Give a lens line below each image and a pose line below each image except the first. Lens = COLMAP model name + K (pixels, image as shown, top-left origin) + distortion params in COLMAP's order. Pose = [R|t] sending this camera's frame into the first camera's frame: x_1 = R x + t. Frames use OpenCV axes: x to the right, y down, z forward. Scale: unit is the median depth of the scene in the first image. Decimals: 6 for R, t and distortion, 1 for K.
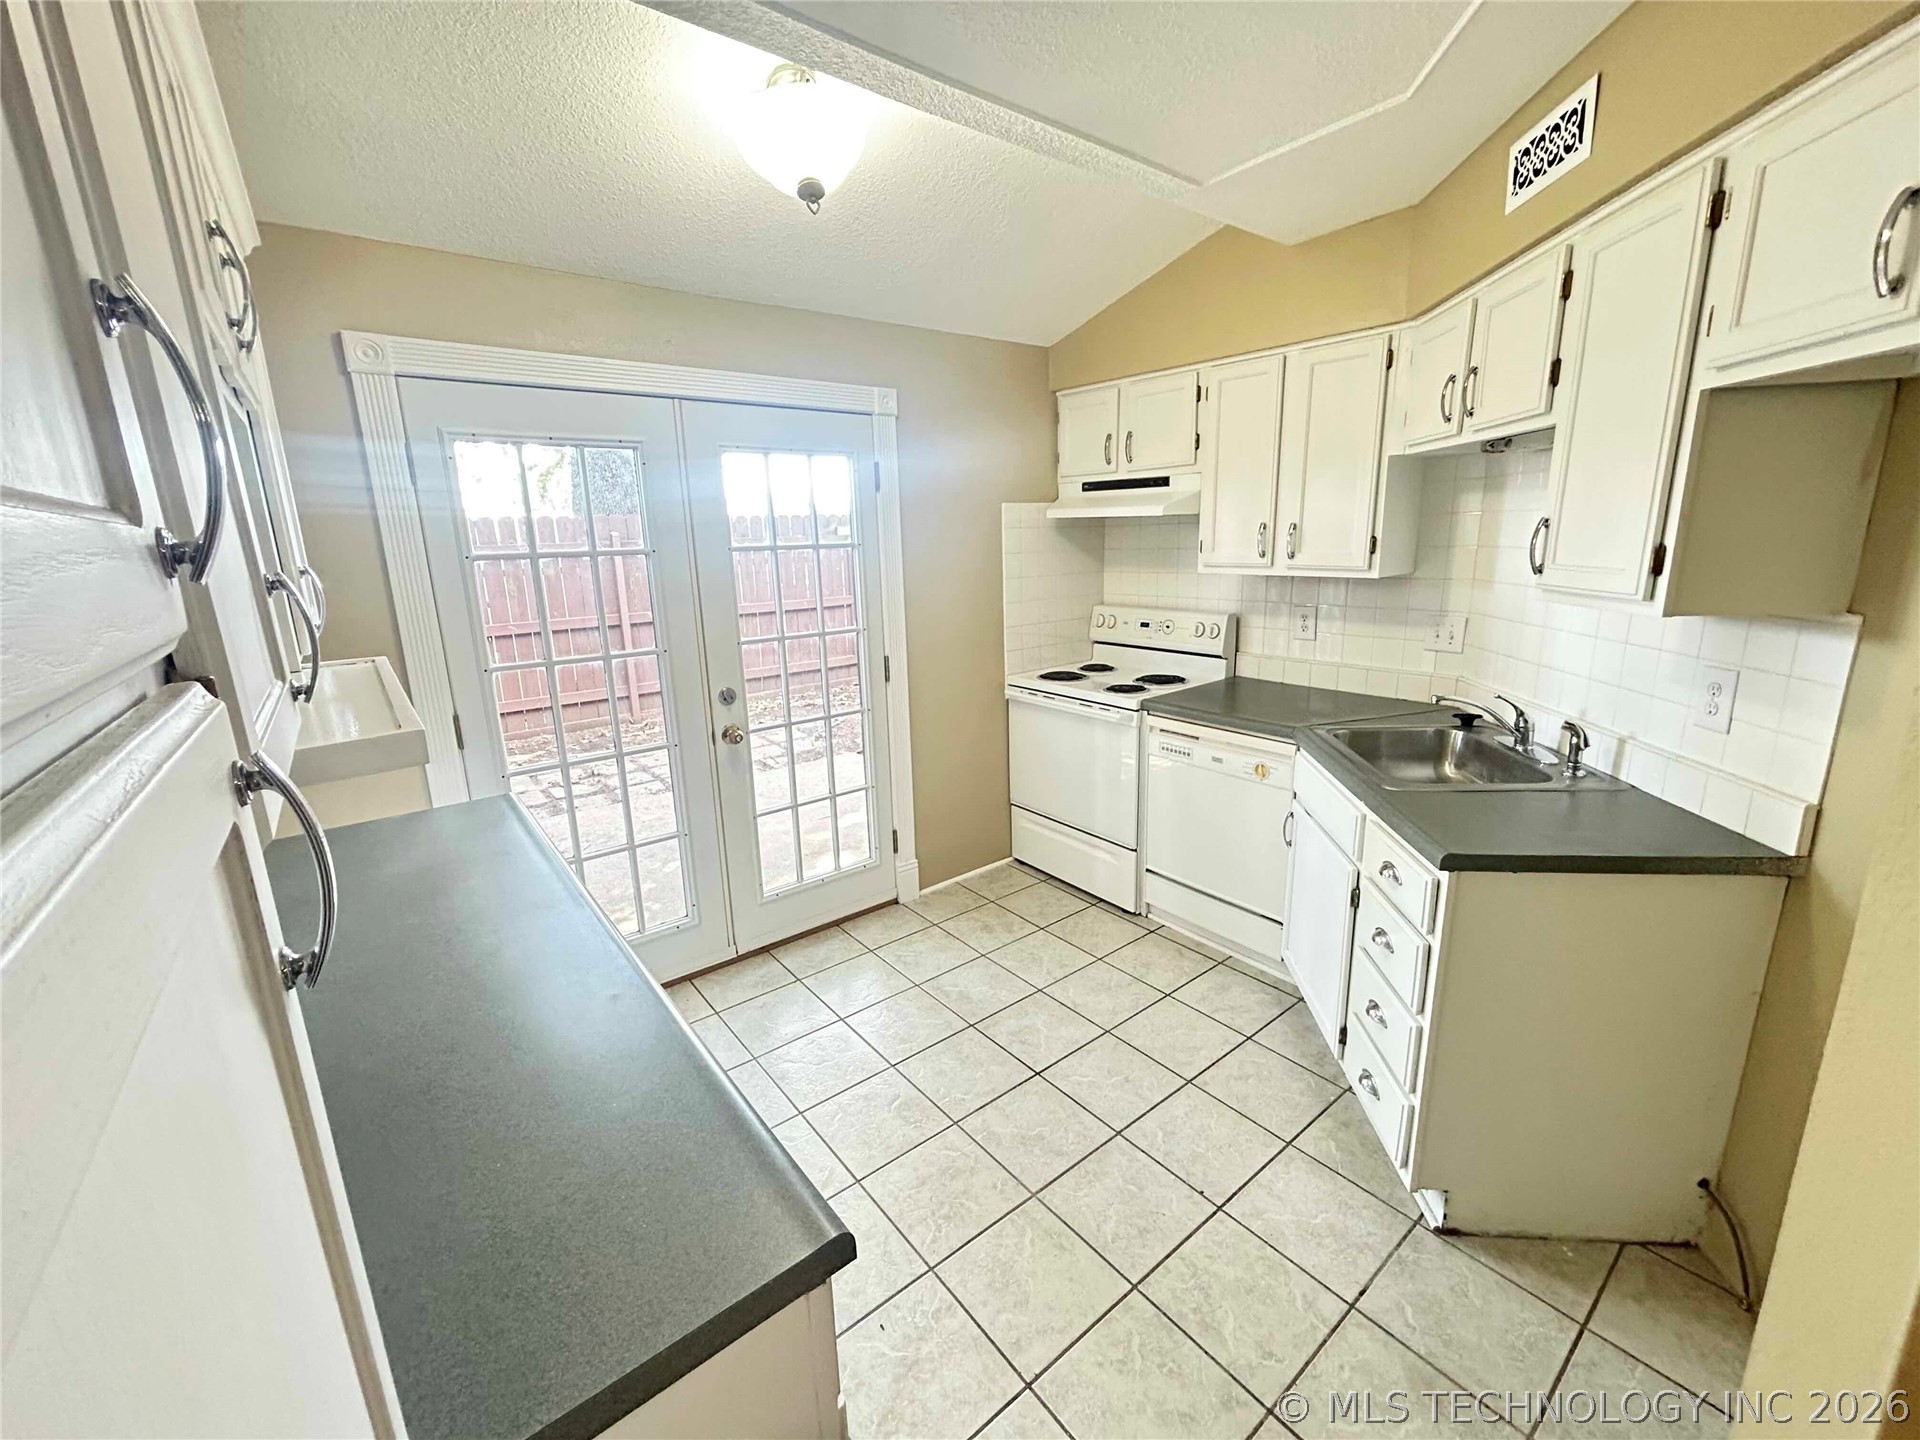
lens RADIAL K [[780.0, 0, 960.7], [0, 780.0, 716.1], [0, 0, 1]] dist [-0.000266, -0.000430]
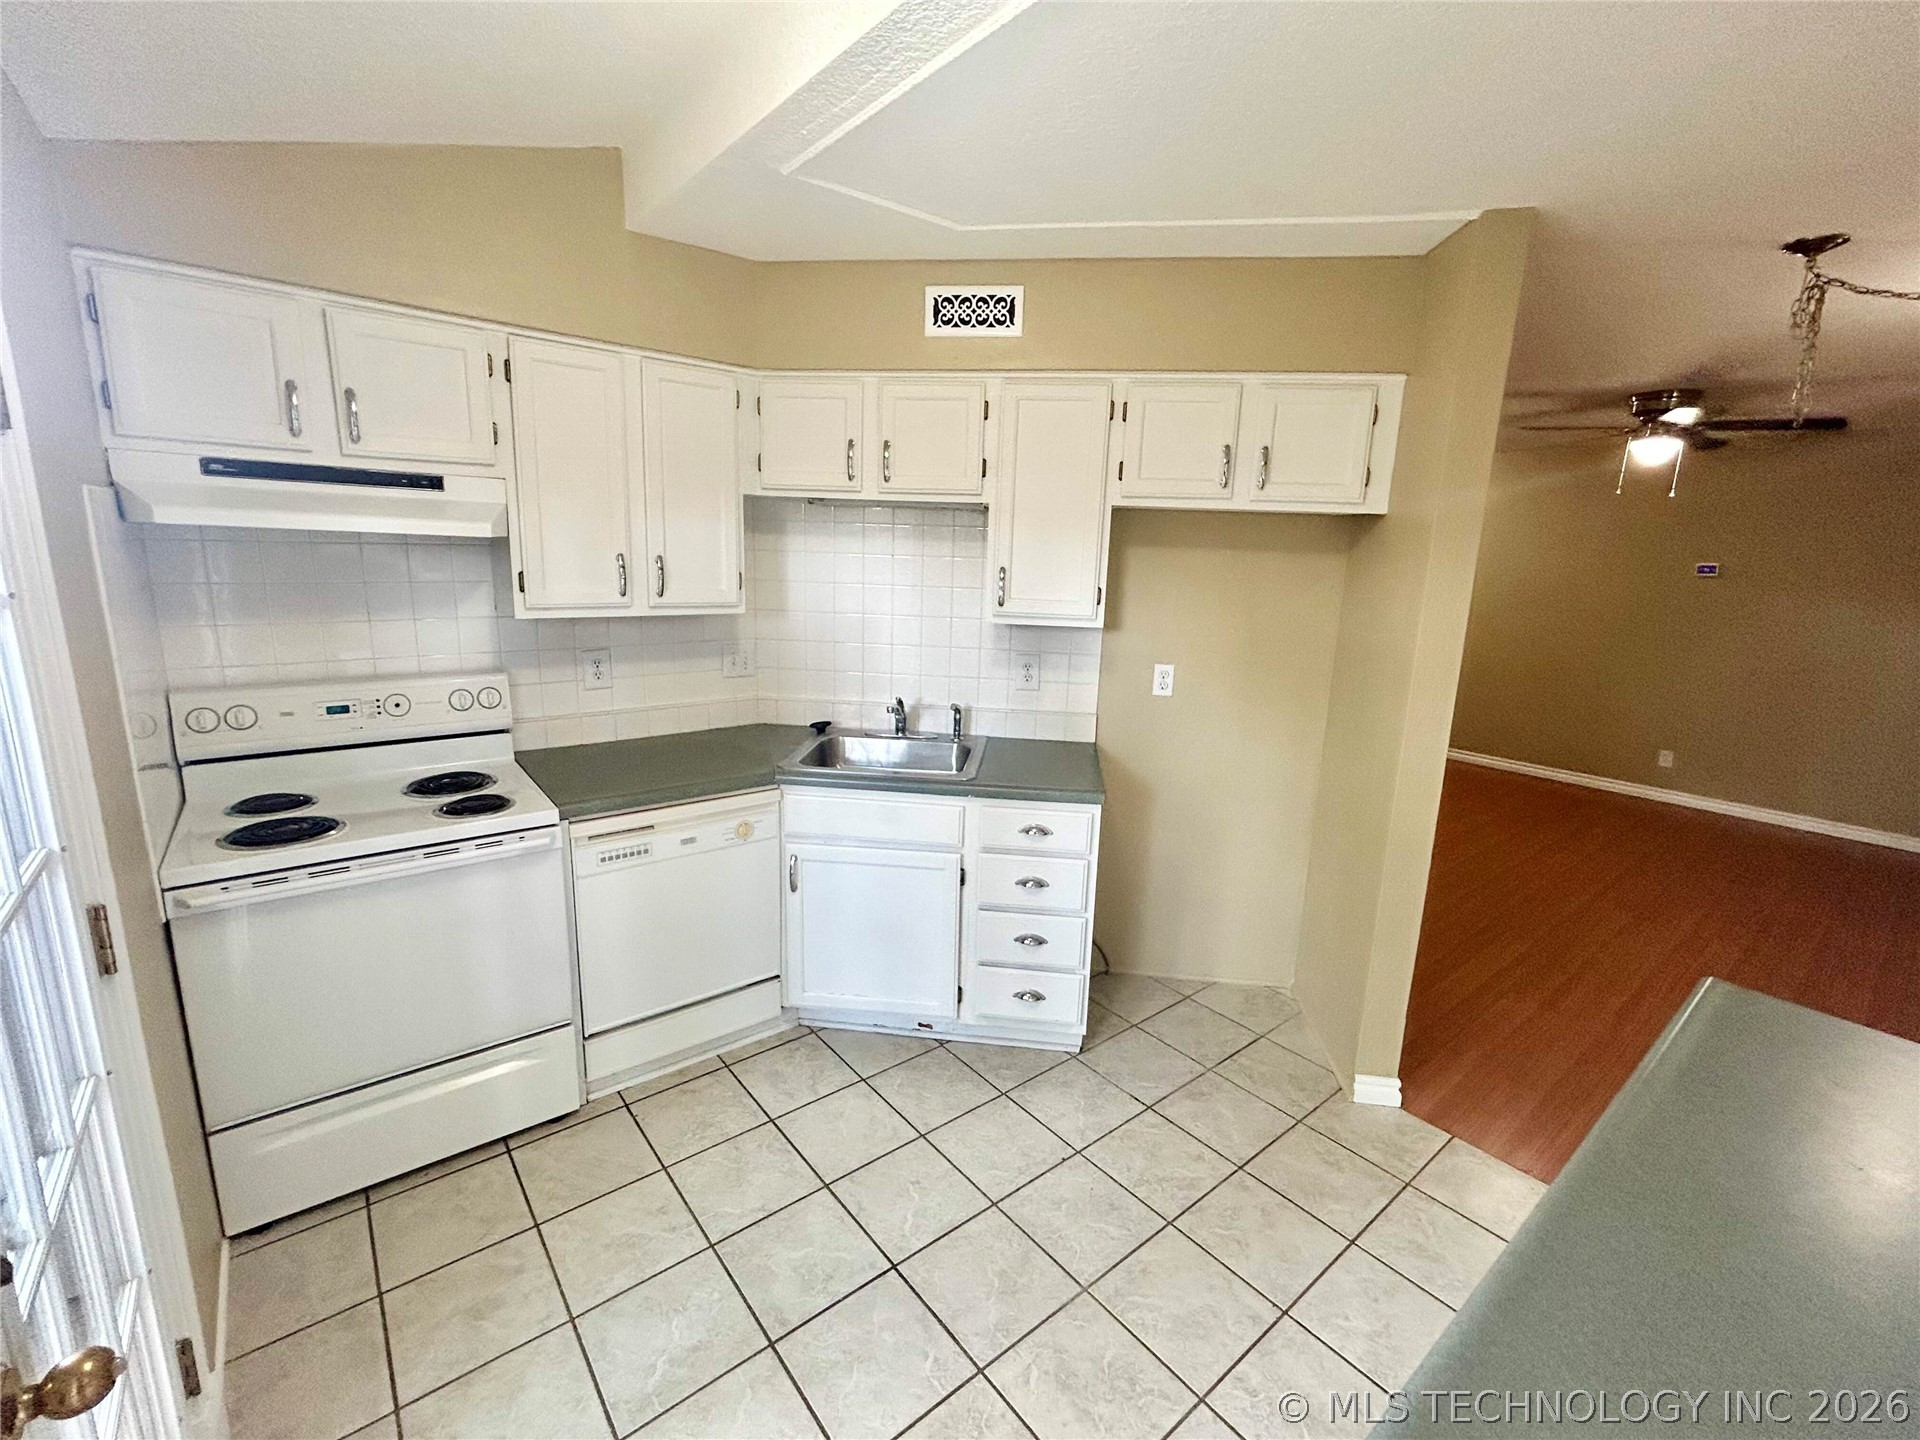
lens RADIAL K [[833.1, 0, 958.7], [0, 833.1, 715.6], [0, 0, 1]] dist [0.002715, 0.000123]
pose [[-0.015429, -0.175512, 0.984356, -0.462699], [0.197807, 0.964481, 0.175069, -0.151180], [-0.980120, 0.197414, 0.019837, 0.604242]]
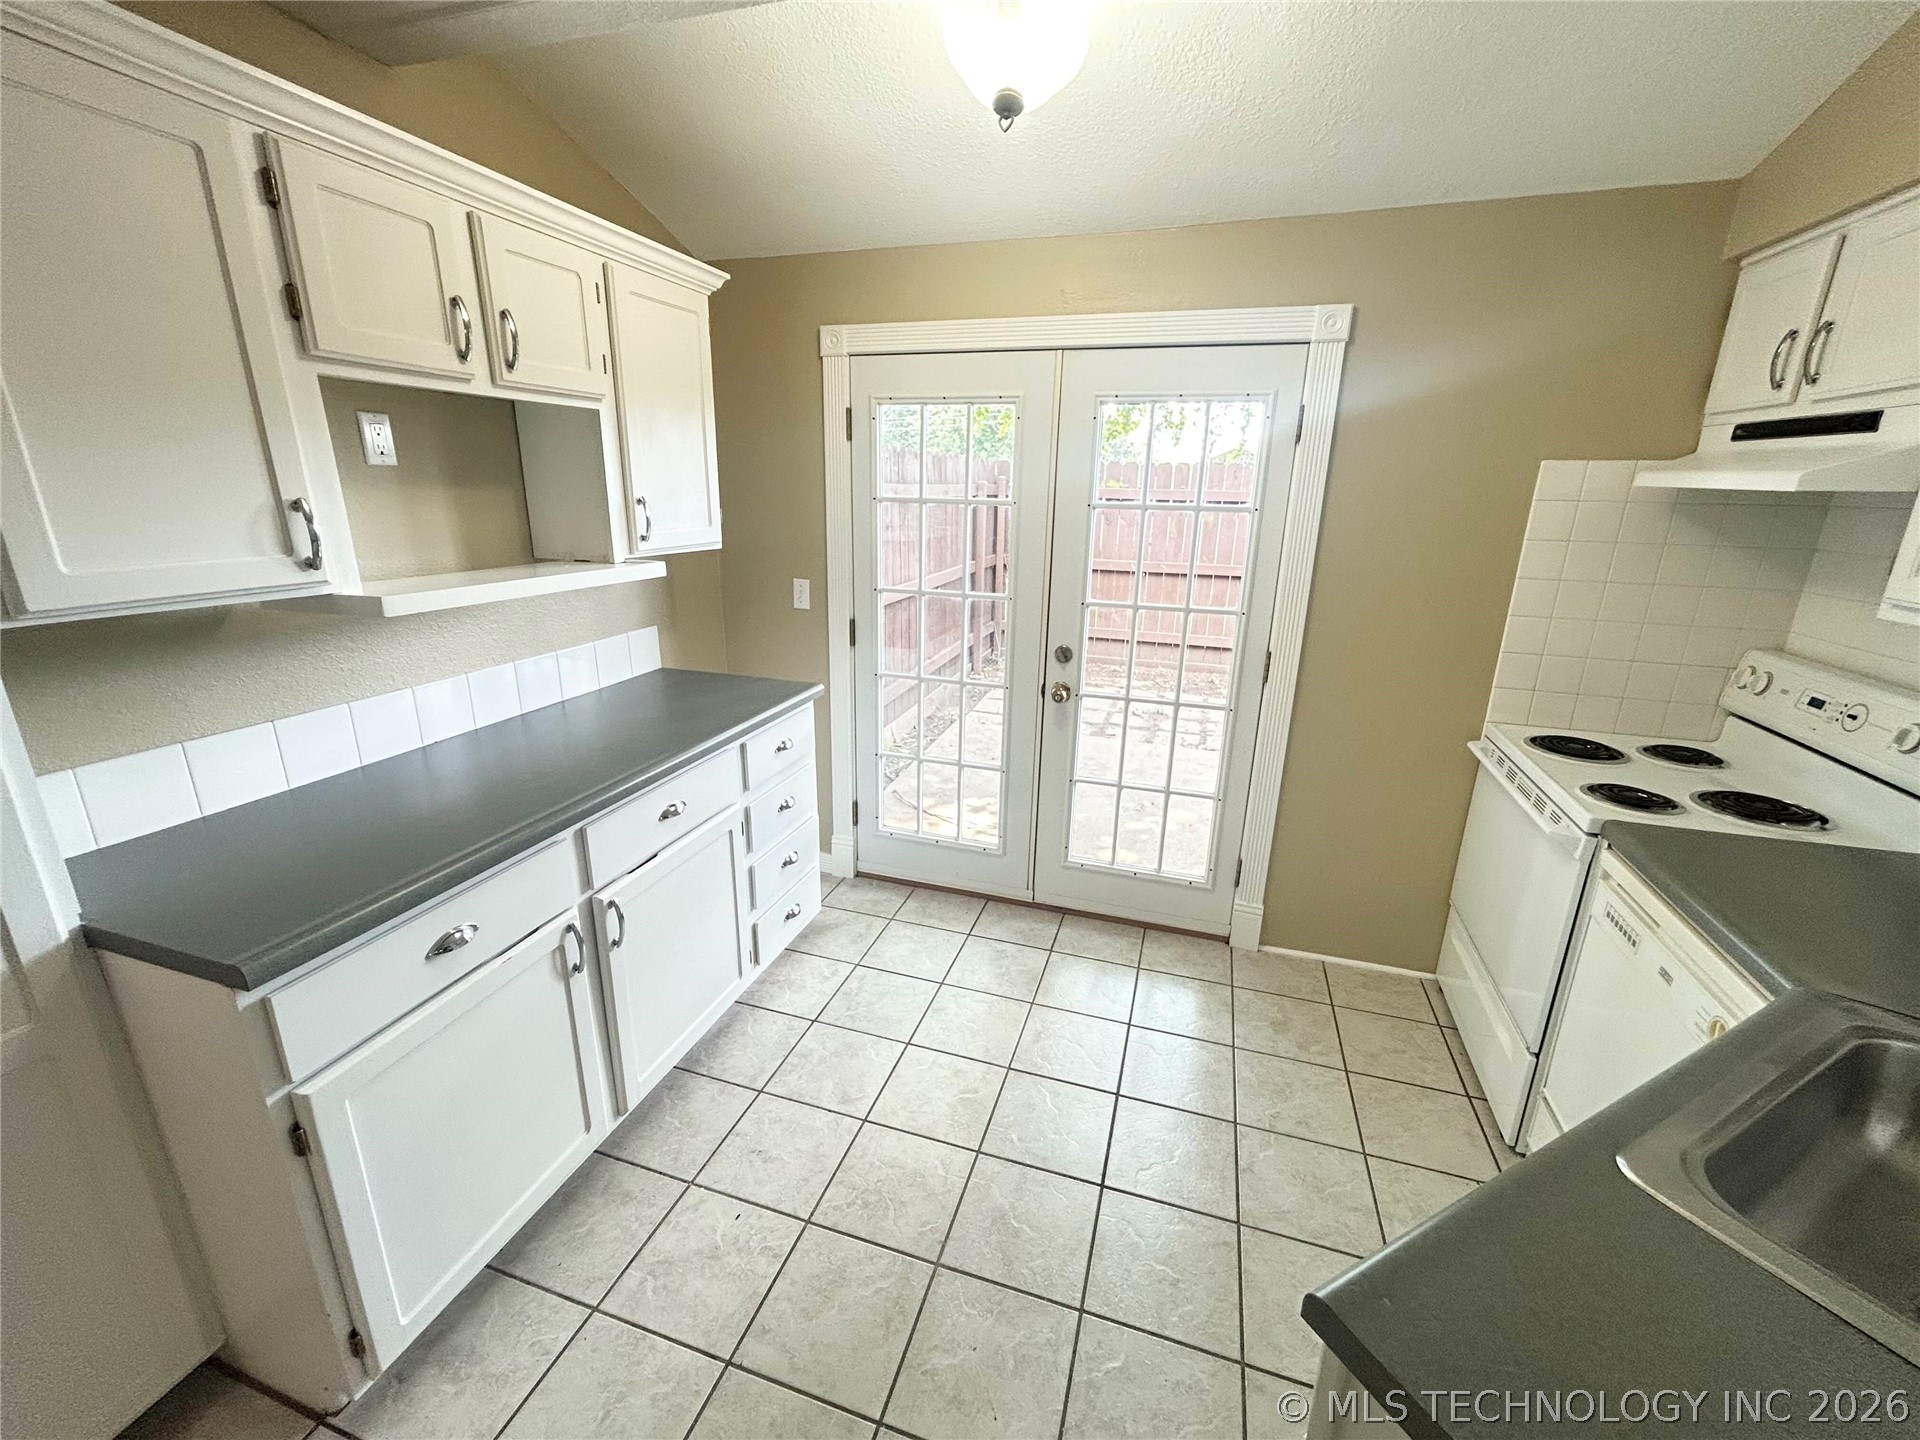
lens RADIAL K [[780.0, 0, 953.0], [0, 780.0, 714.4], [0, 0, 1]] dist [-0.000266, -0.000430]
pose [[0.552503, 0.273538, -0.787348, 0.381004], [-0.223964, 0.958597, 0.175872, -0.084285], [0.802858, 0.079168, 0.590891, 0.271972]]
